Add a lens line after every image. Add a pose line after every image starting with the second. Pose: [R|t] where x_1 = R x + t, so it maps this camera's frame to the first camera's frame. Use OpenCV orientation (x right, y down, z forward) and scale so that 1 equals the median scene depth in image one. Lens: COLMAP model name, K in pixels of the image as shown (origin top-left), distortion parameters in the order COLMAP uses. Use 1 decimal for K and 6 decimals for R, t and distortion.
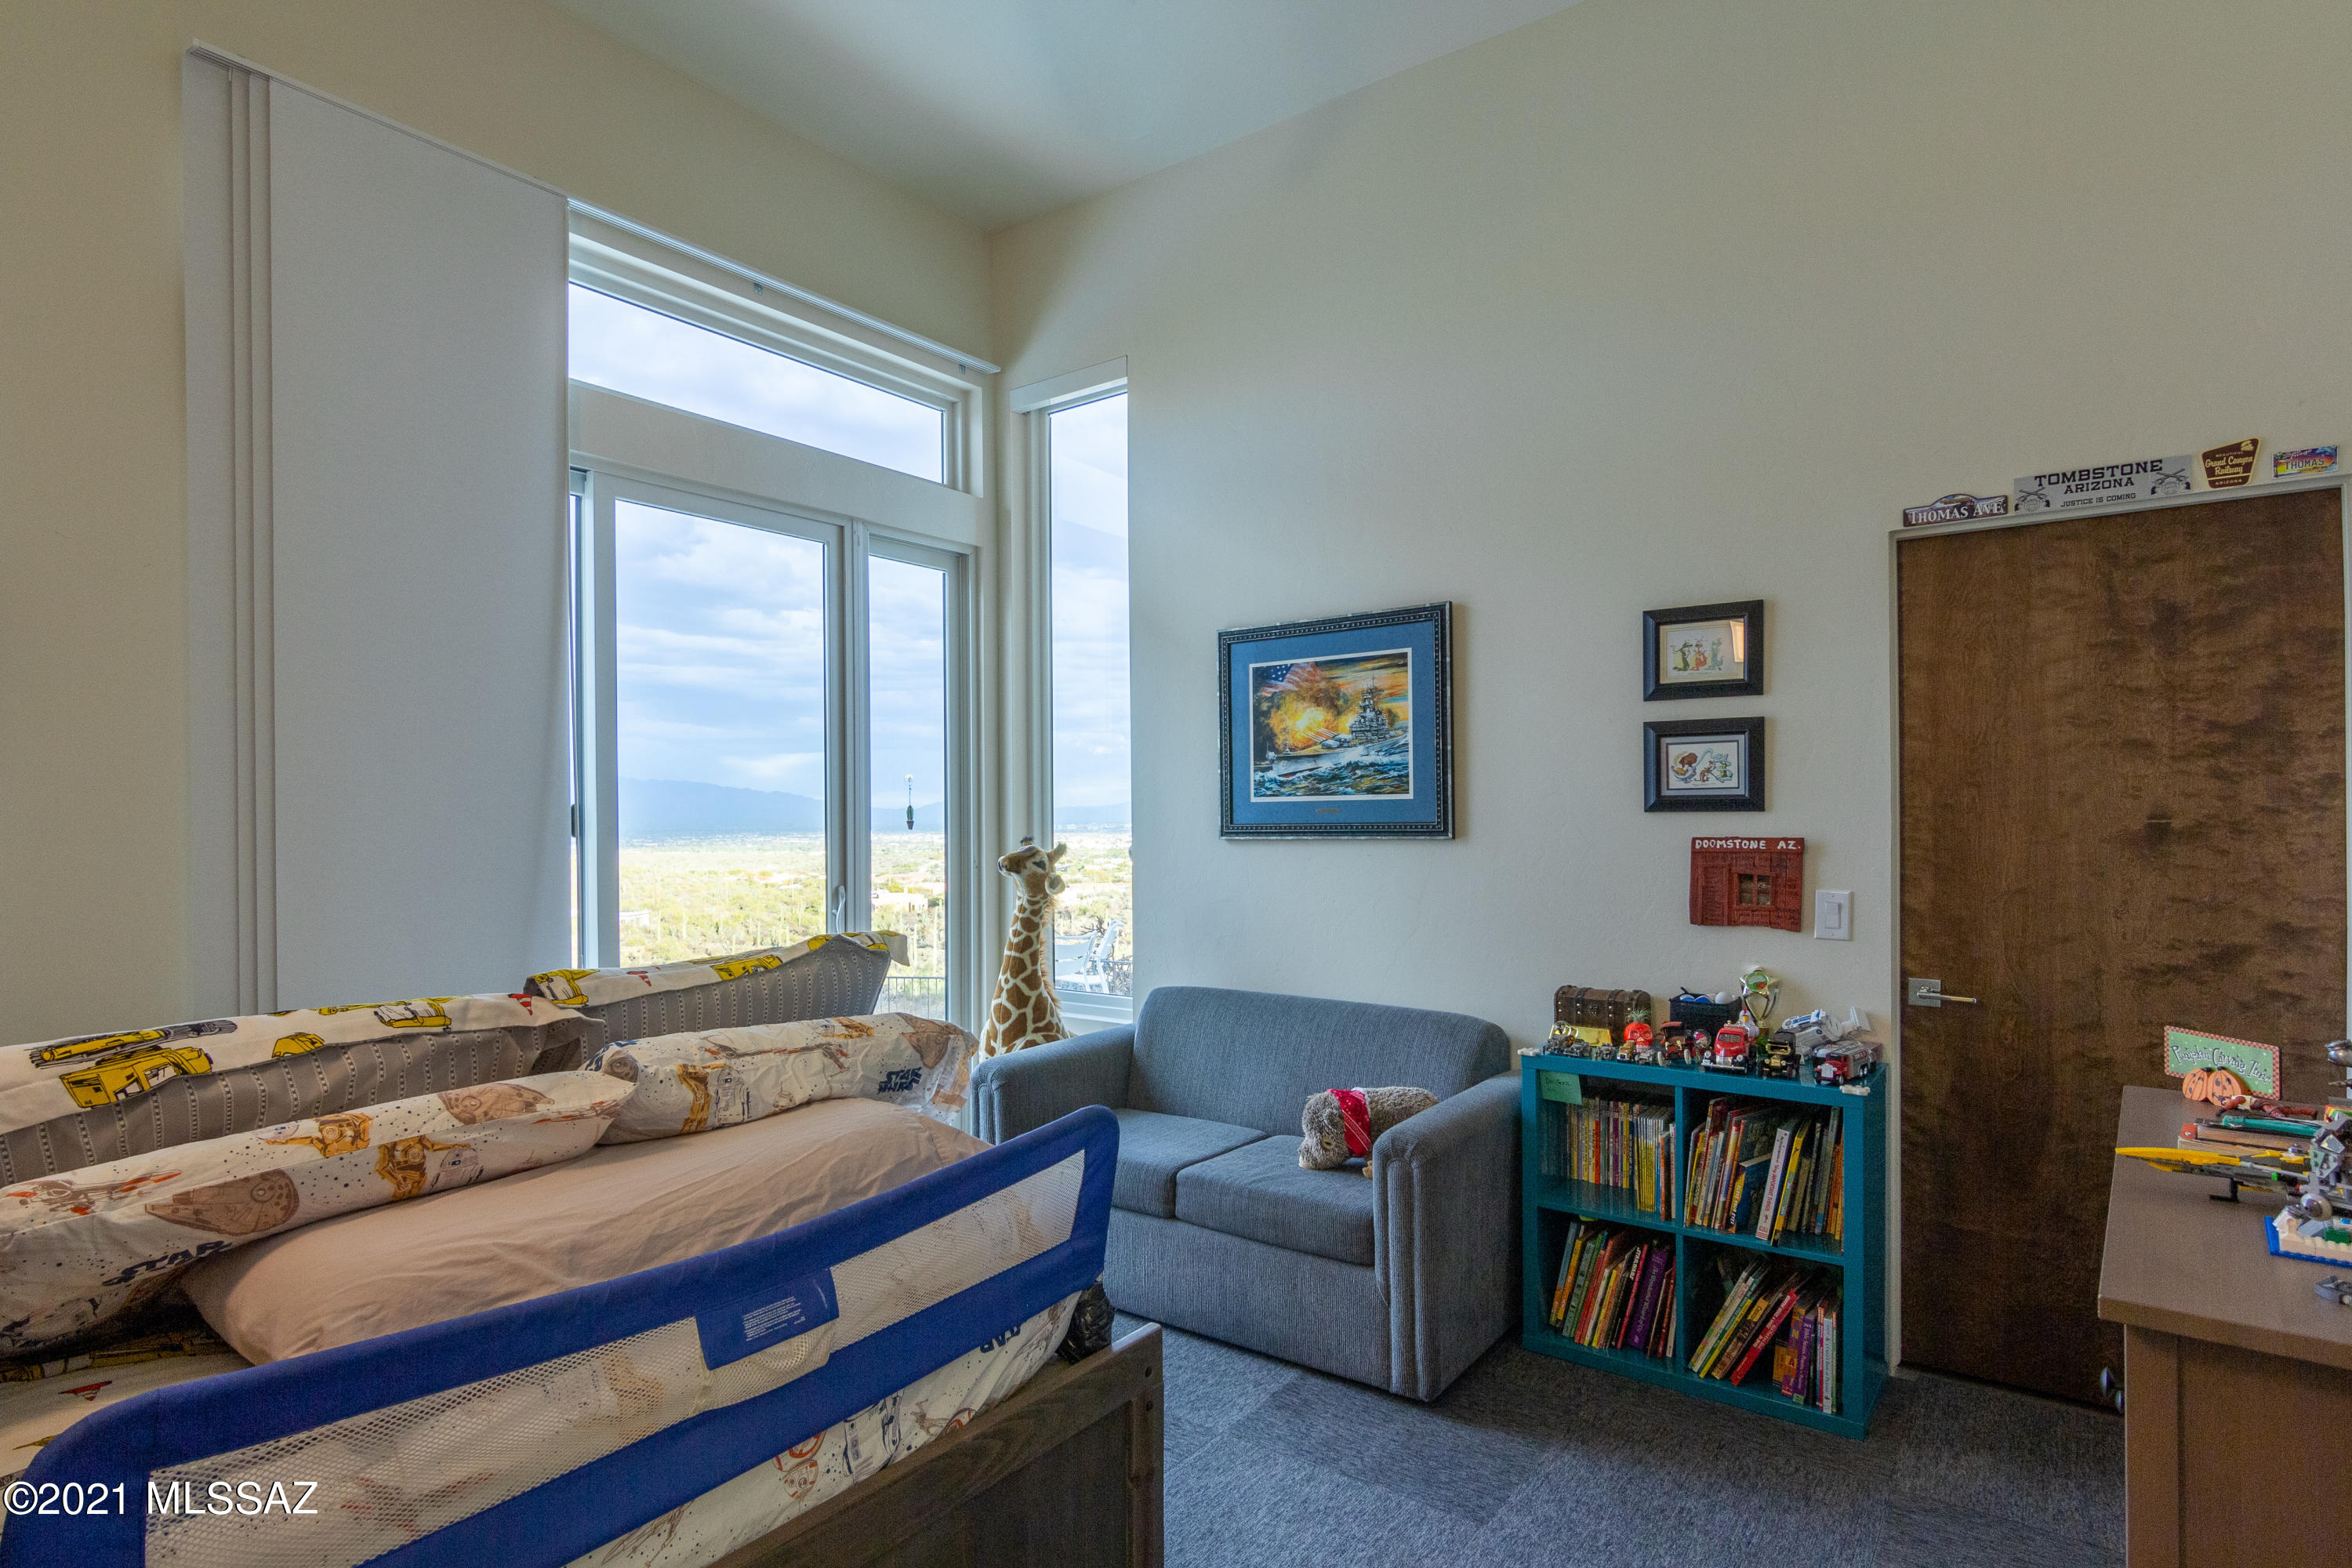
lens RADIAL K [[1253.5, 0, 1169.4], [0, 1253.5, 829.6], [0, 0, 1]] dist [-0.000536, -0.000593]
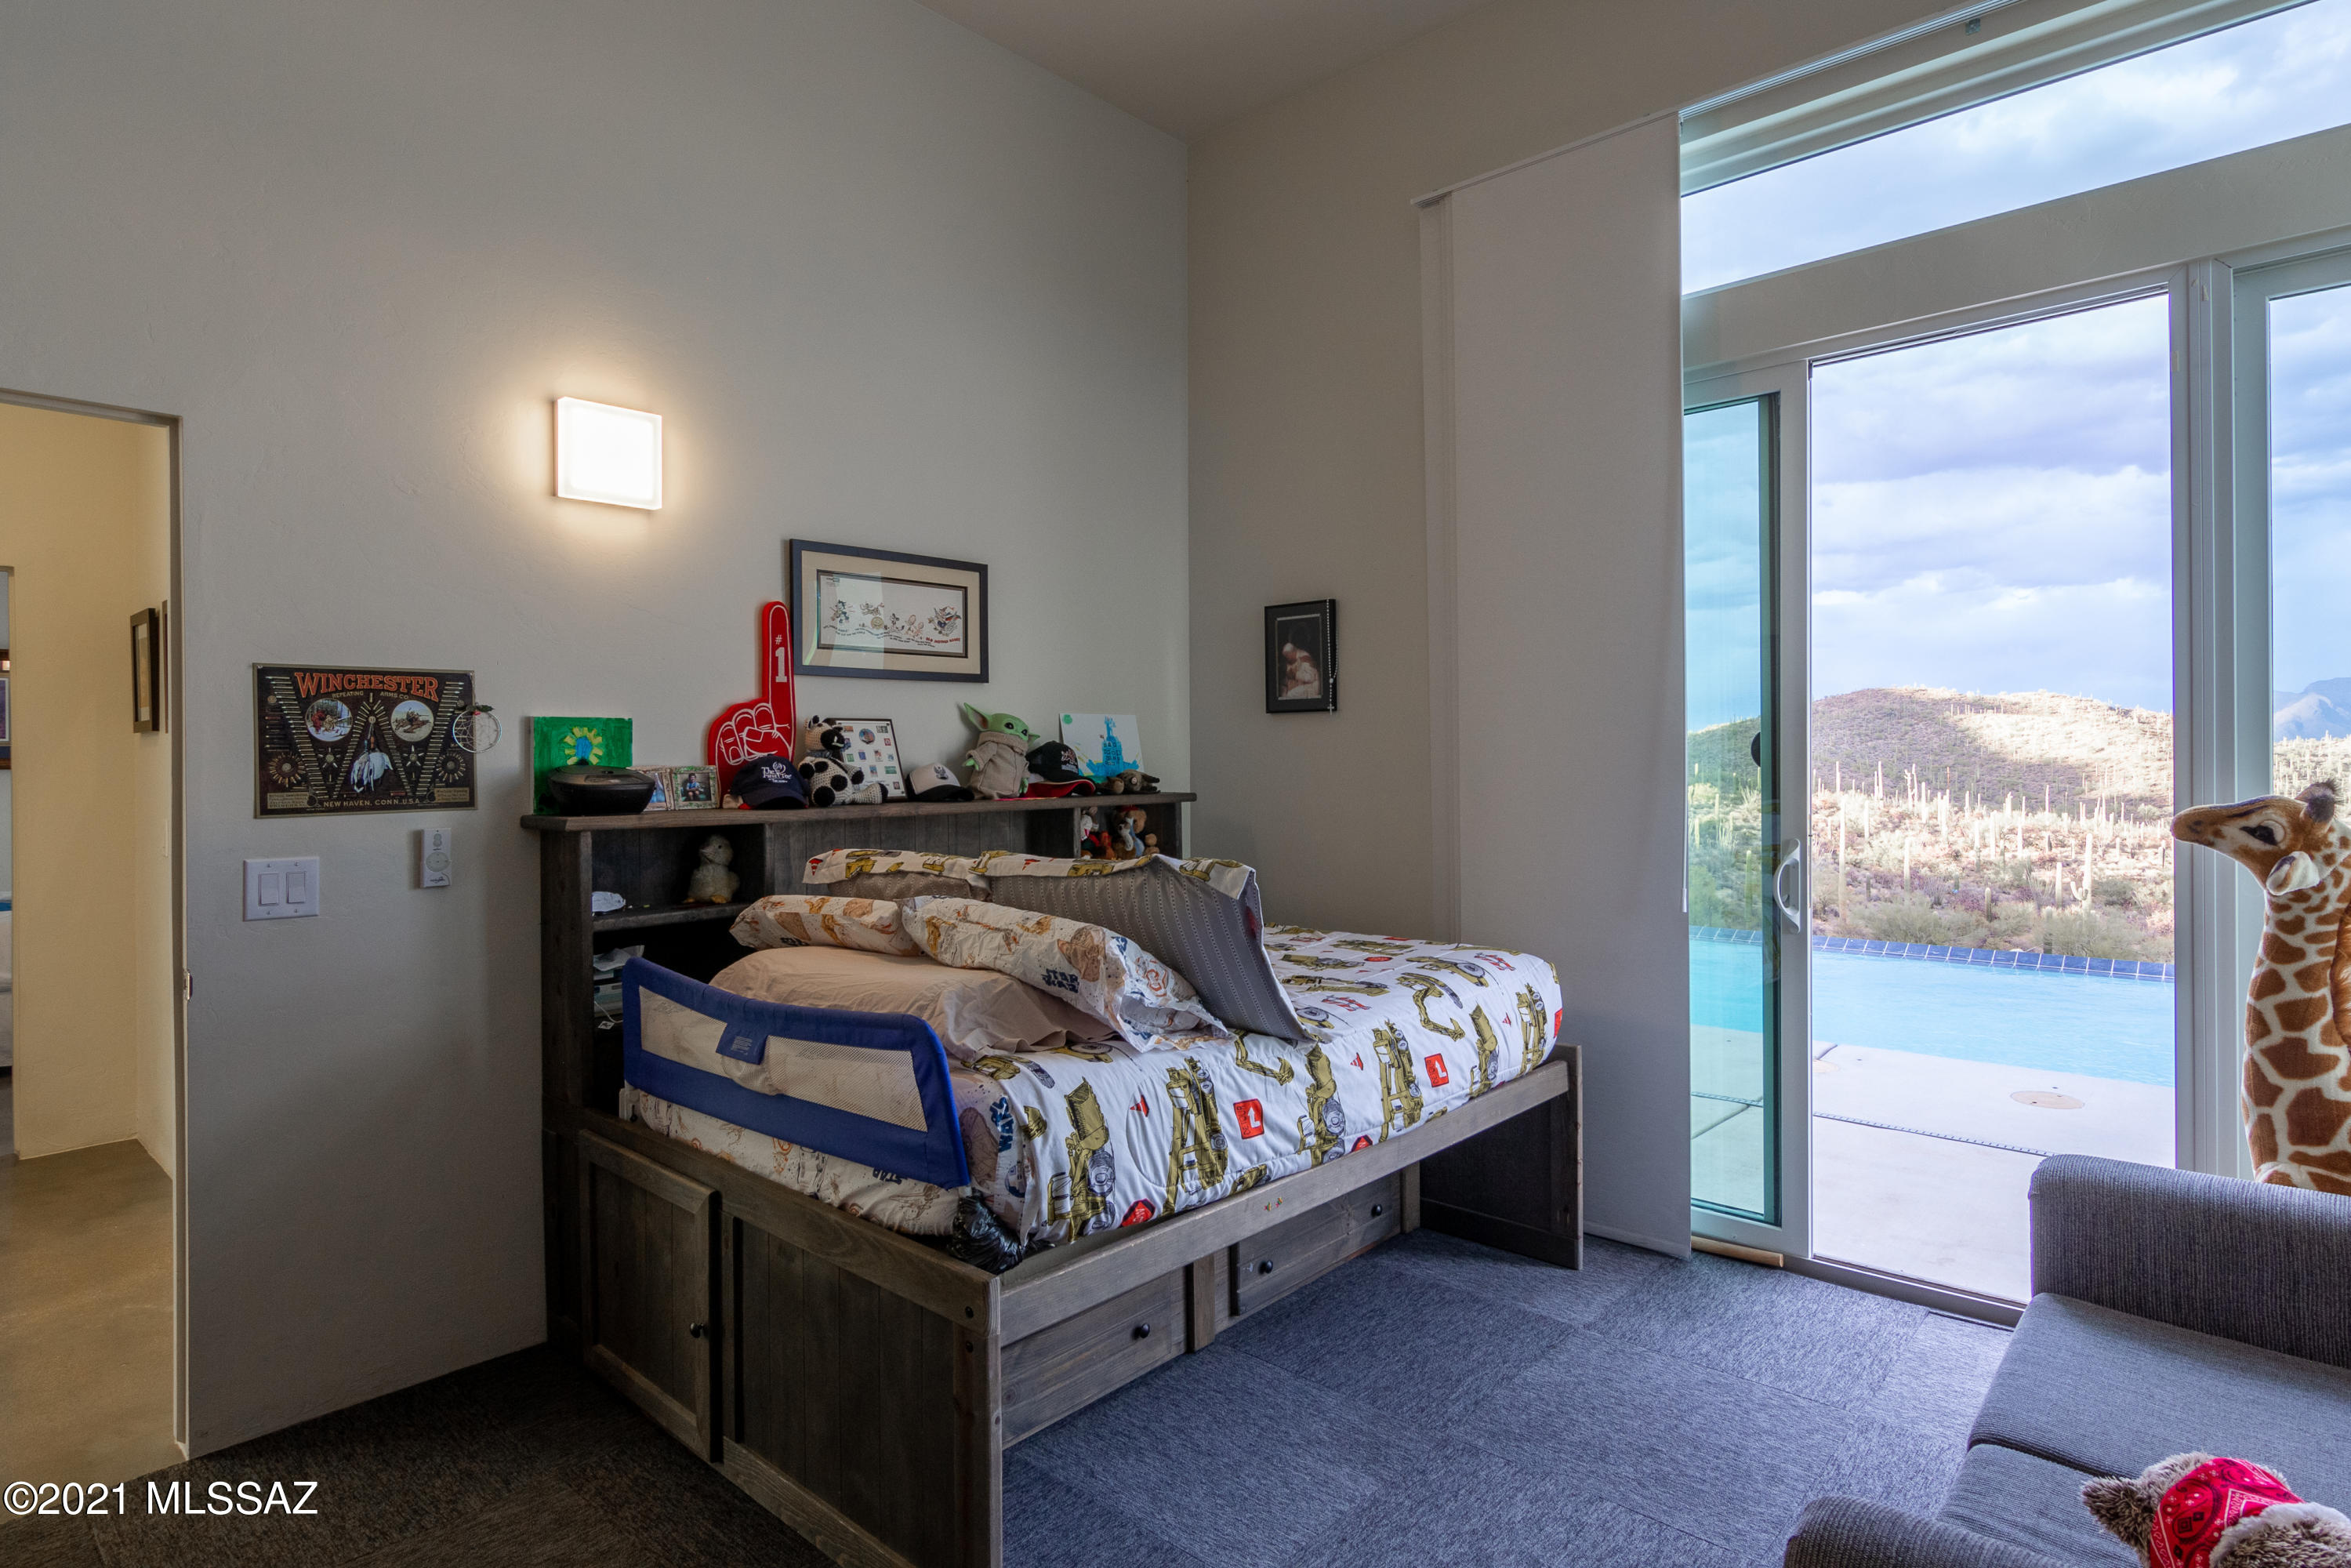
lens RADIAL K [[1253.1, 0, 1183.5], [0, 1253.1, 764.9], [0, 0, 1]] dist [-0.000536, -0.000593]
pose [[-0.111809, 0.011160, -0.993667, 0.536722], [-0.000105, 0.999937, 0.011242, -0.006483], [0.993730, 0.001362, -0.111801, 0.725980]]
